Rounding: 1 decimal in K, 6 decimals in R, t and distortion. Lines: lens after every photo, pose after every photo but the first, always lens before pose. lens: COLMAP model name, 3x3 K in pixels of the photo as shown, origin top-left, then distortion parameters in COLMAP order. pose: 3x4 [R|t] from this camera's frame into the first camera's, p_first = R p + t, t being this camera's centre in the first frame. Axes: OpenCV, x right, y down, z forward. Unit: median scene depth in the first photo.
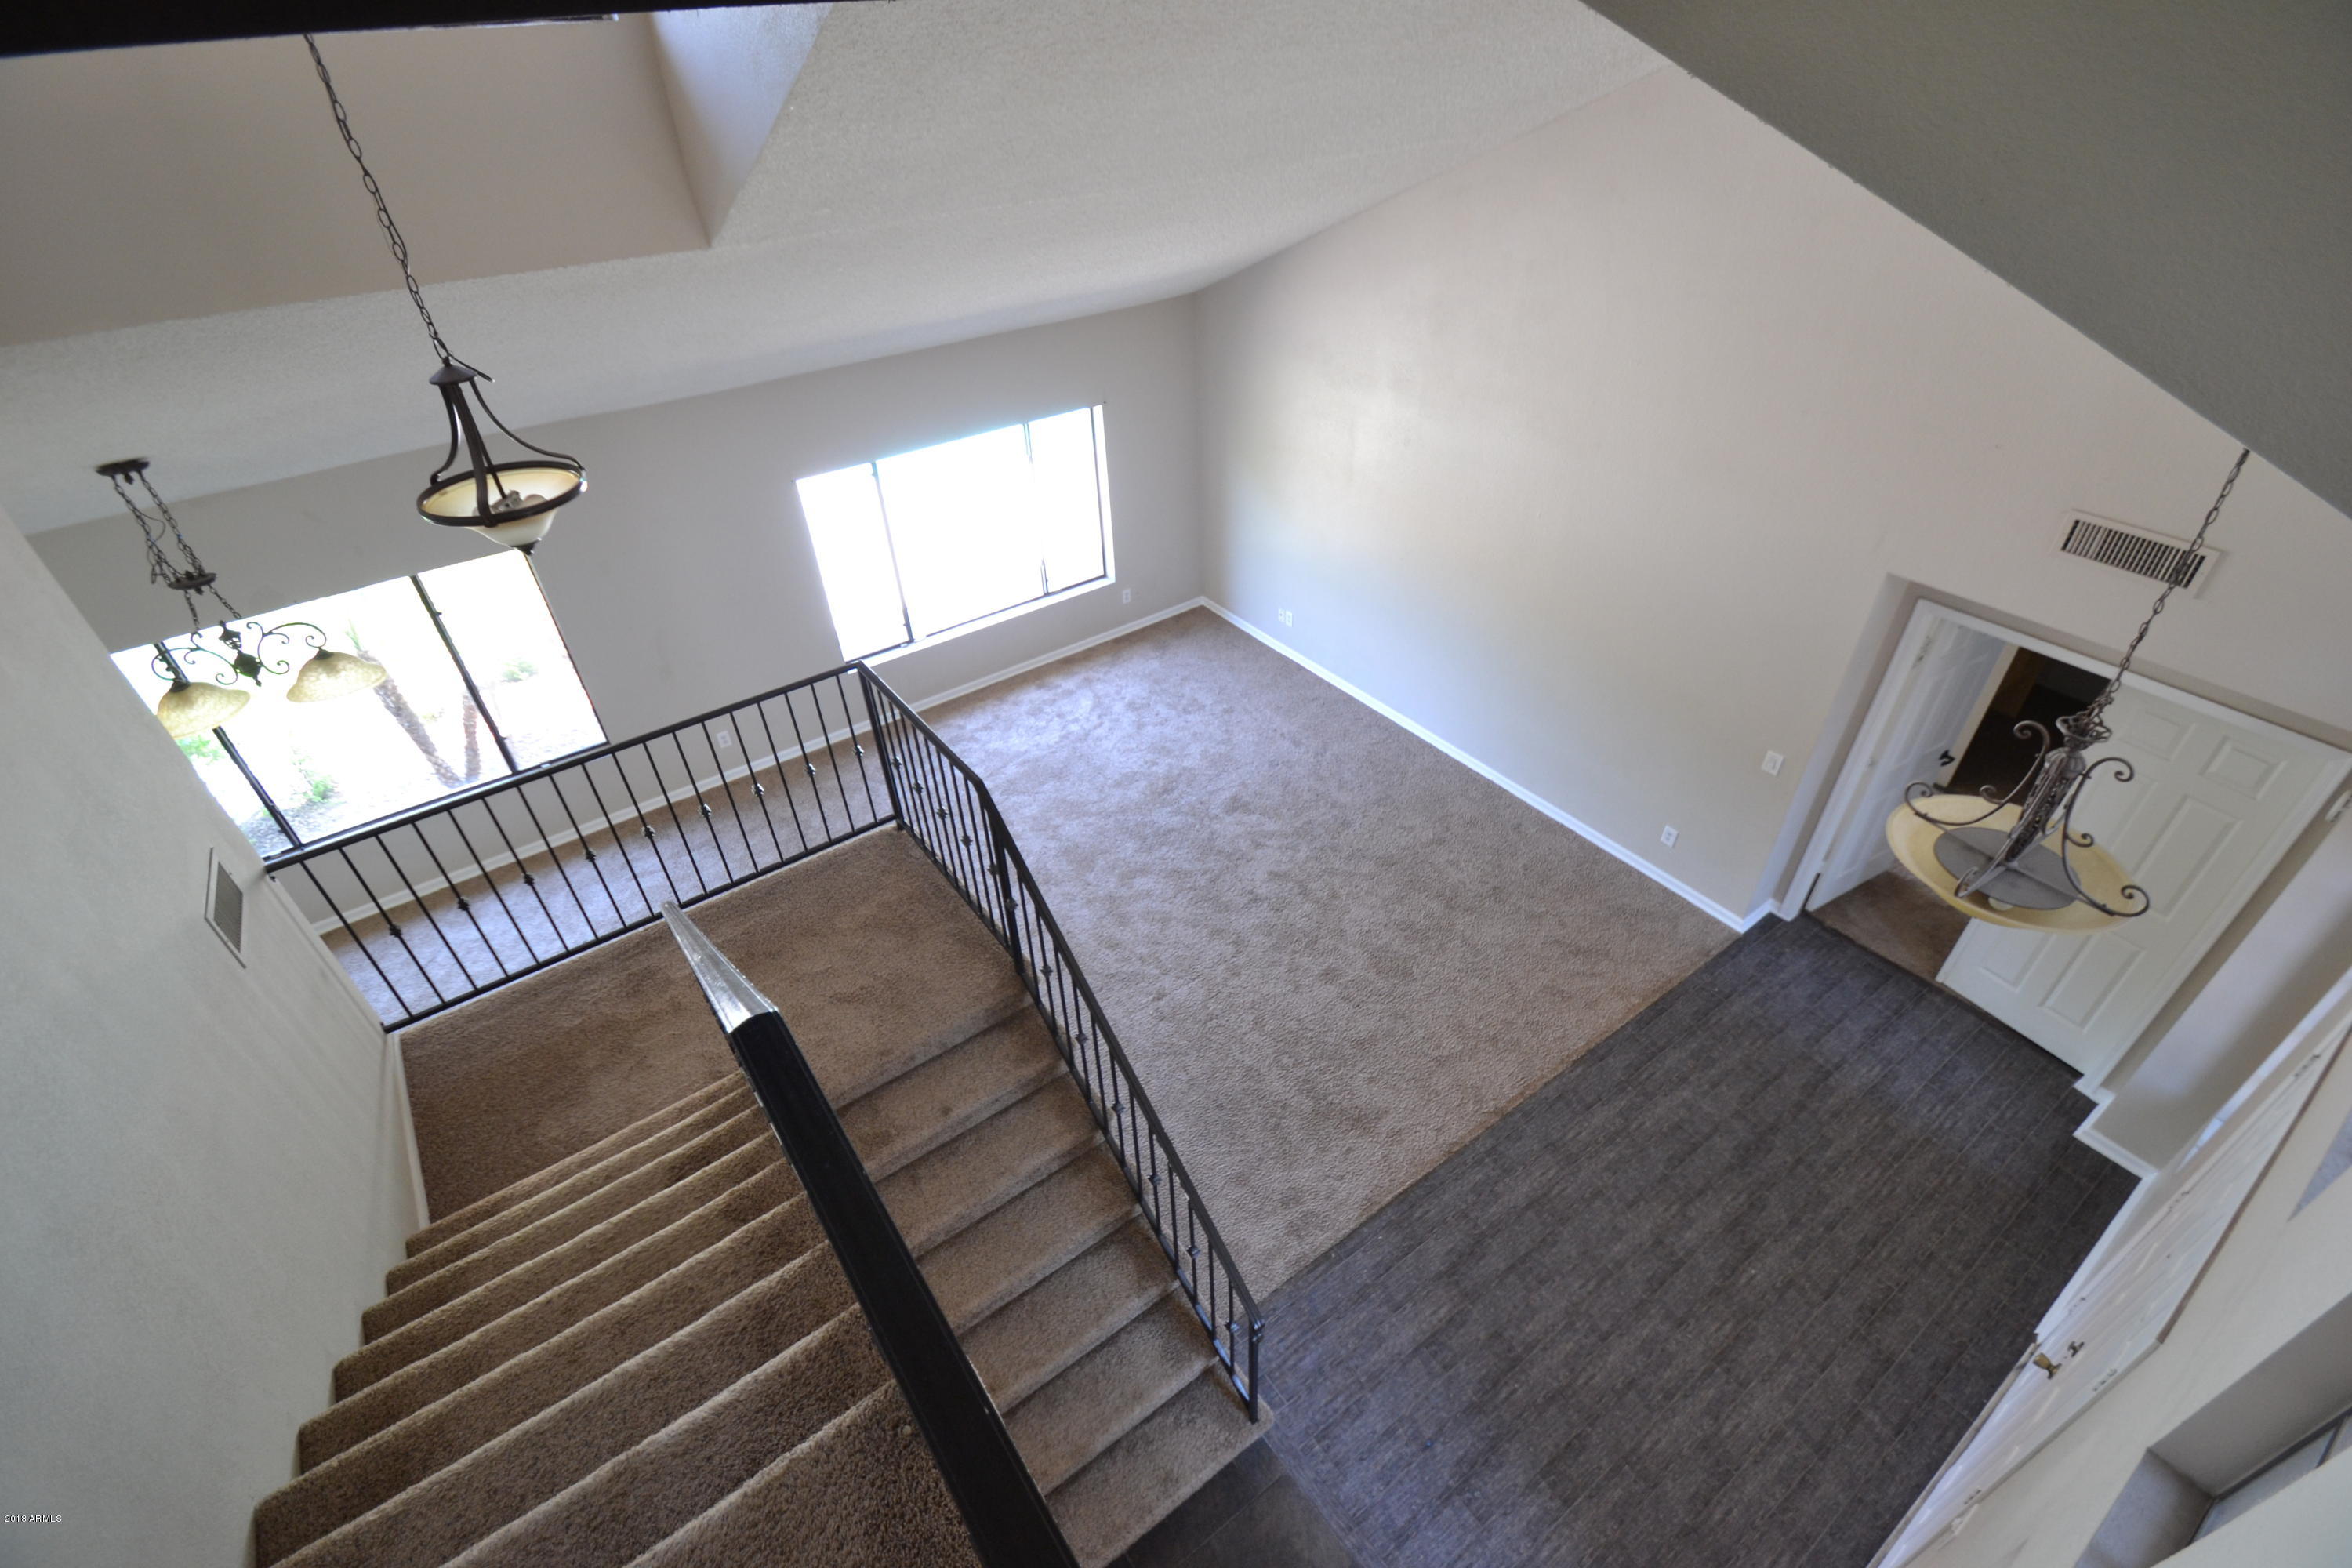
lens RADIAL K [[1046.1, 0, 1180.3], [0, 1046.1, 792.1], [0, 0, 1]] dist [0.012908, -0.015305]
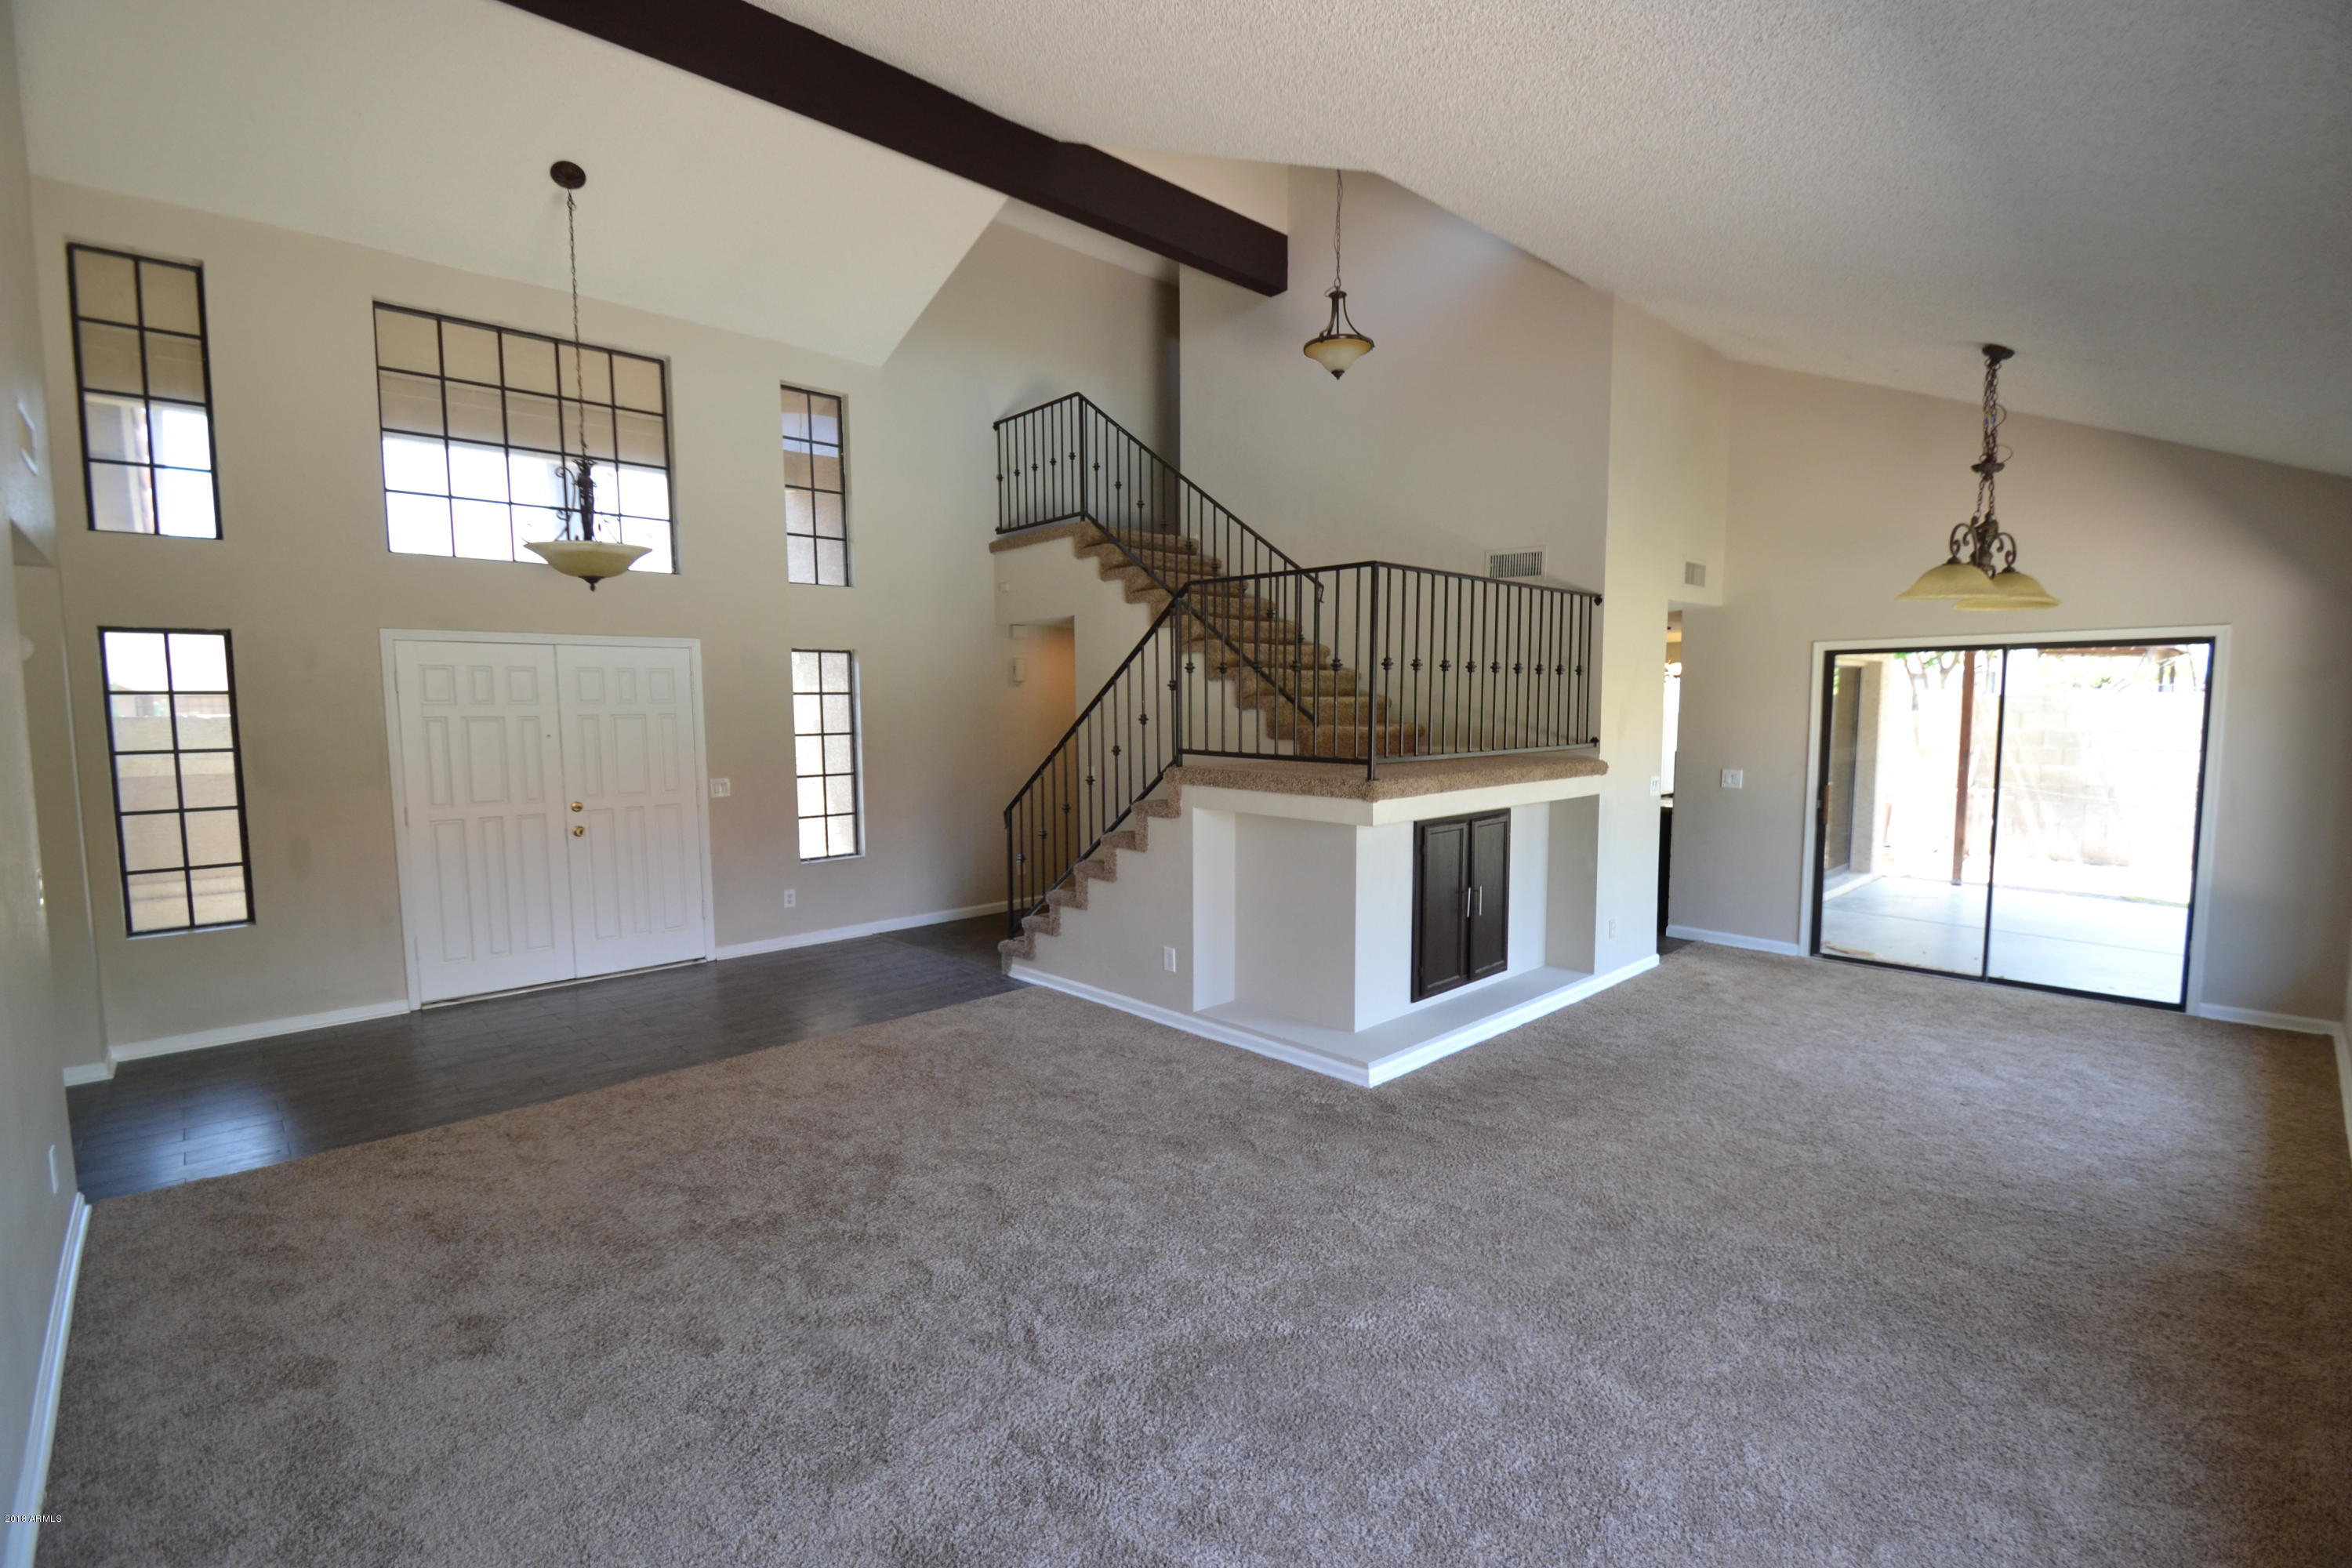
lens RADIAL K [[1046.1, 0, 1180.3], [0, 1046.1, 792.1], [0, 0, 1]] dist [0.012908, -0.015305]
pose [[-0.990380, 0.055417, -0.126794, -0.000147], [-0.044896, 0.738048, 0.673253, -0.471414], [0.130890, 0.672468, -0.728460, 1.402637]]
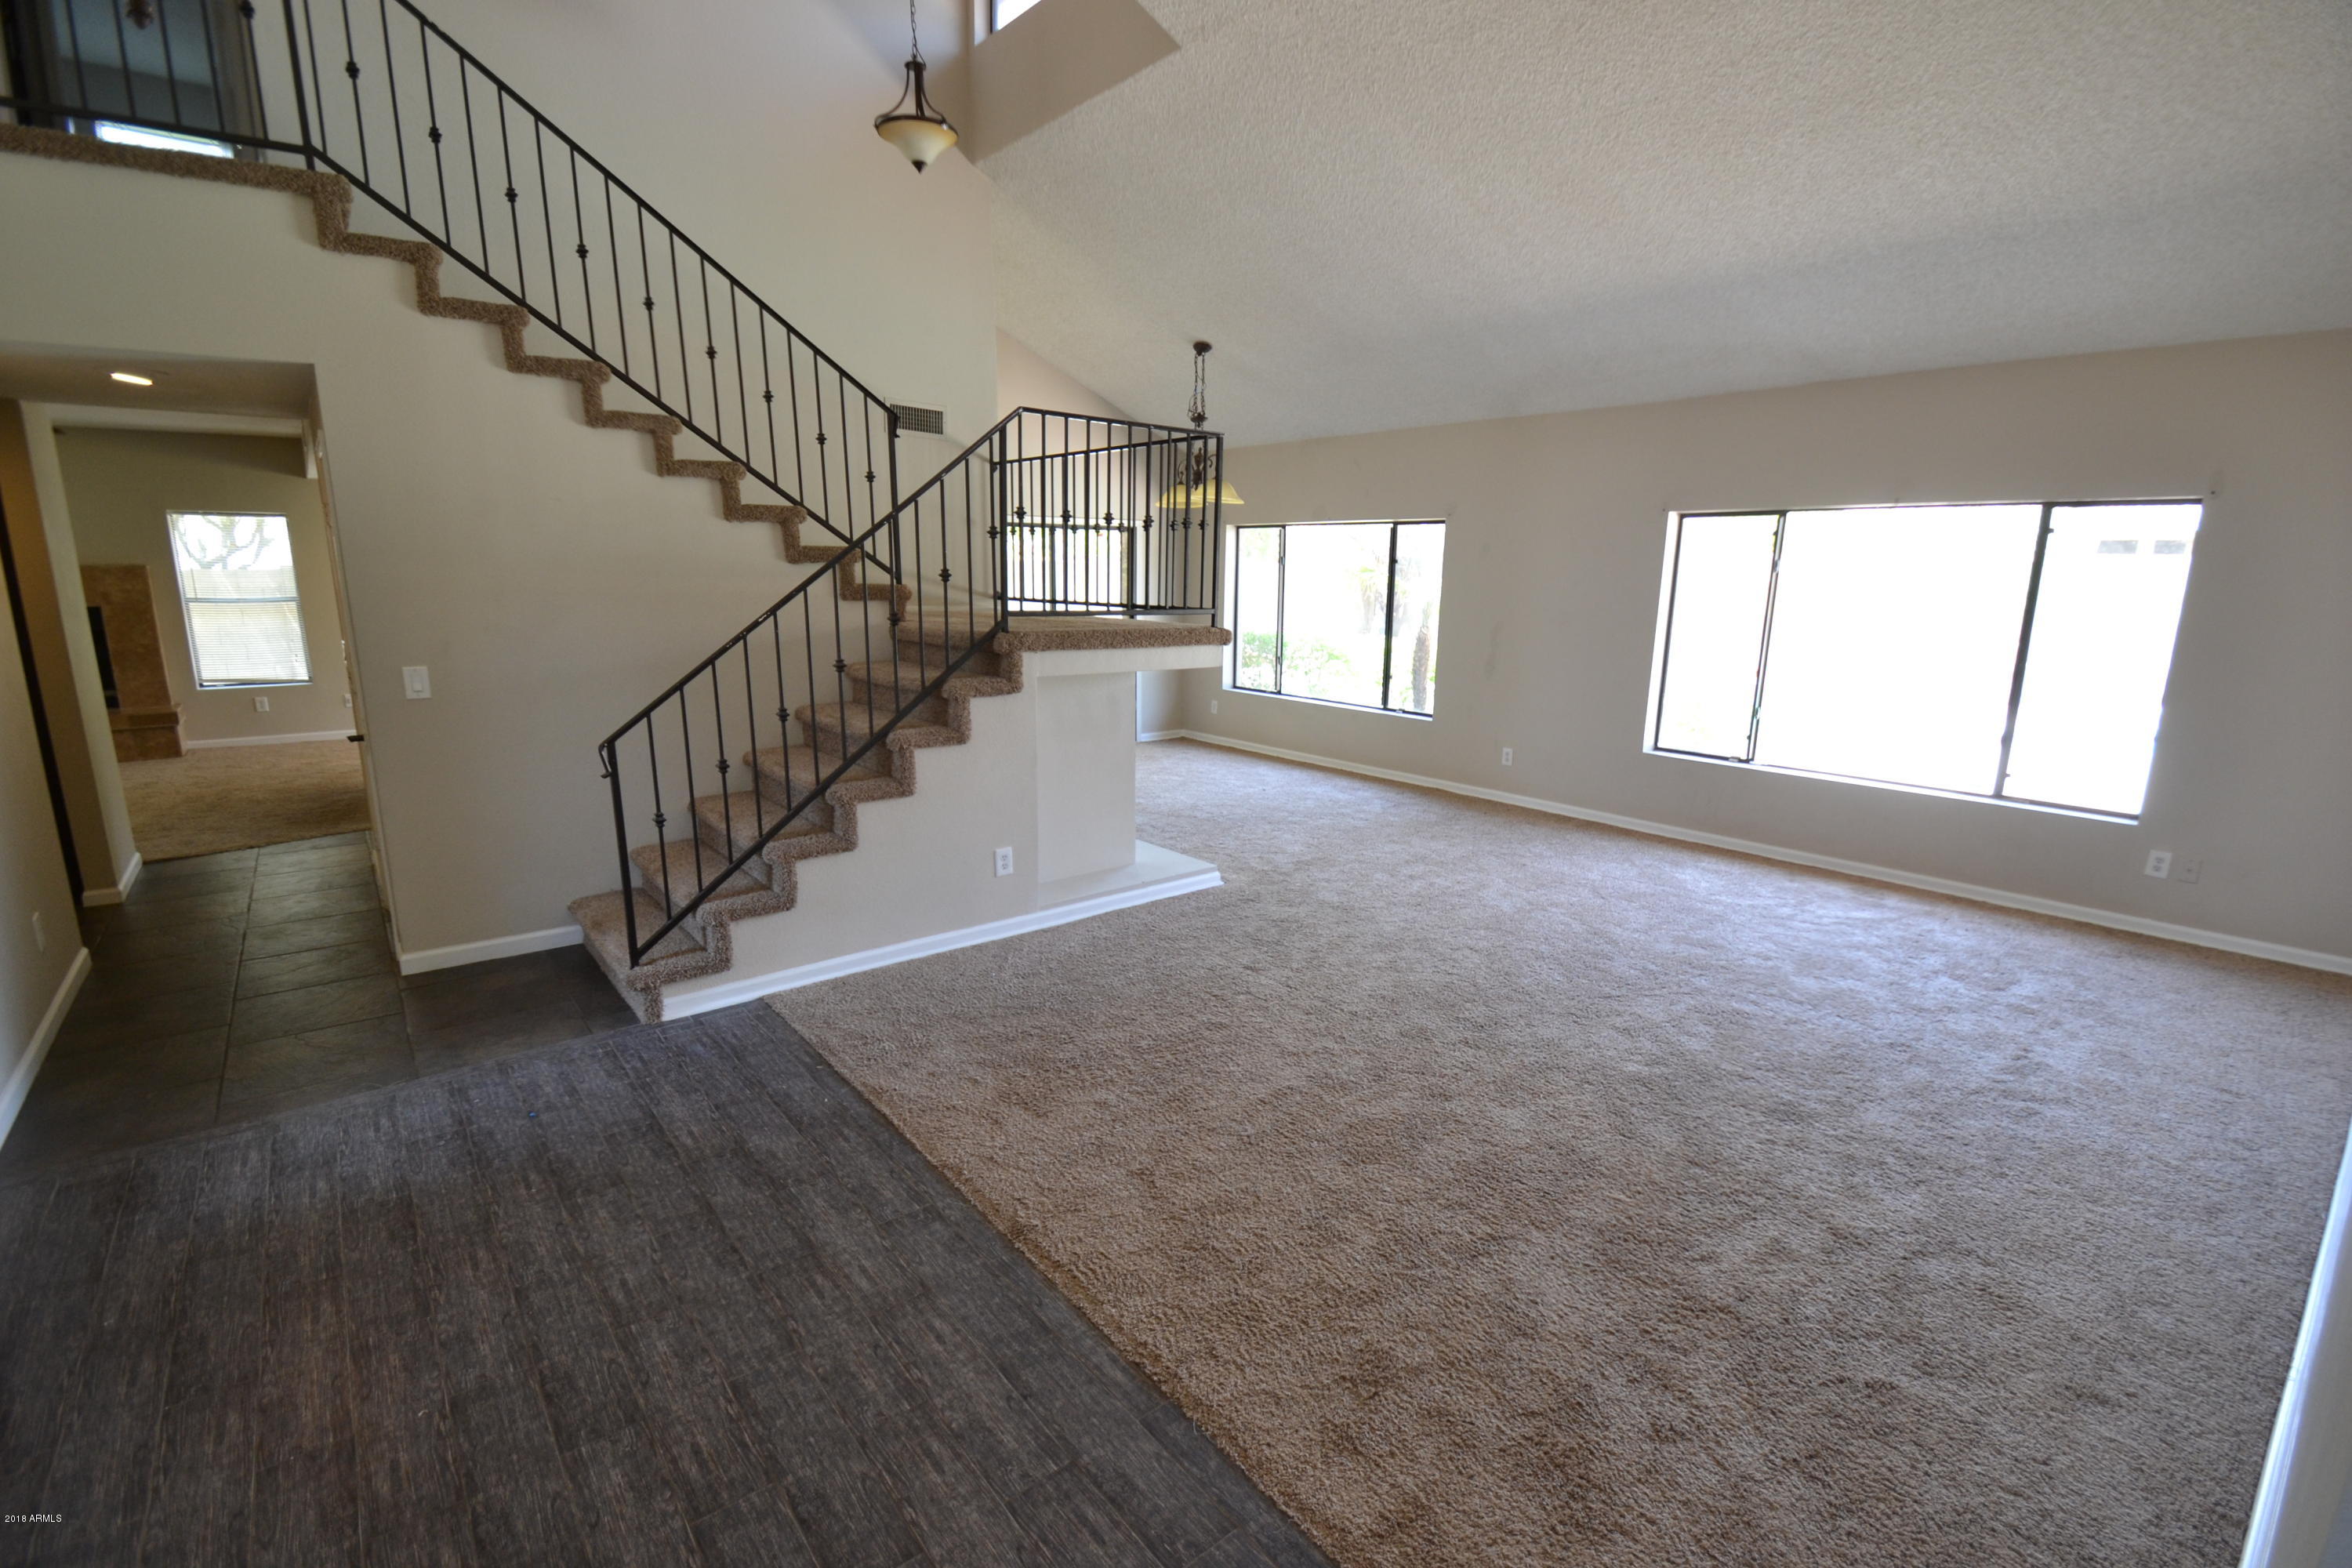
lens RADIAL K [[1046.1, 0, 1180.3], [0, 1046.1, 792.1], [0, 0, 1]] dist [0.012908, -0.015305]
pose [[0.058890, 0.242766, -0.968296, 0.656579], [-0.619786, 0.769276, 0.155175, 0.016998], [0.782558, 0.590998, 0.195766, 0.744961]]
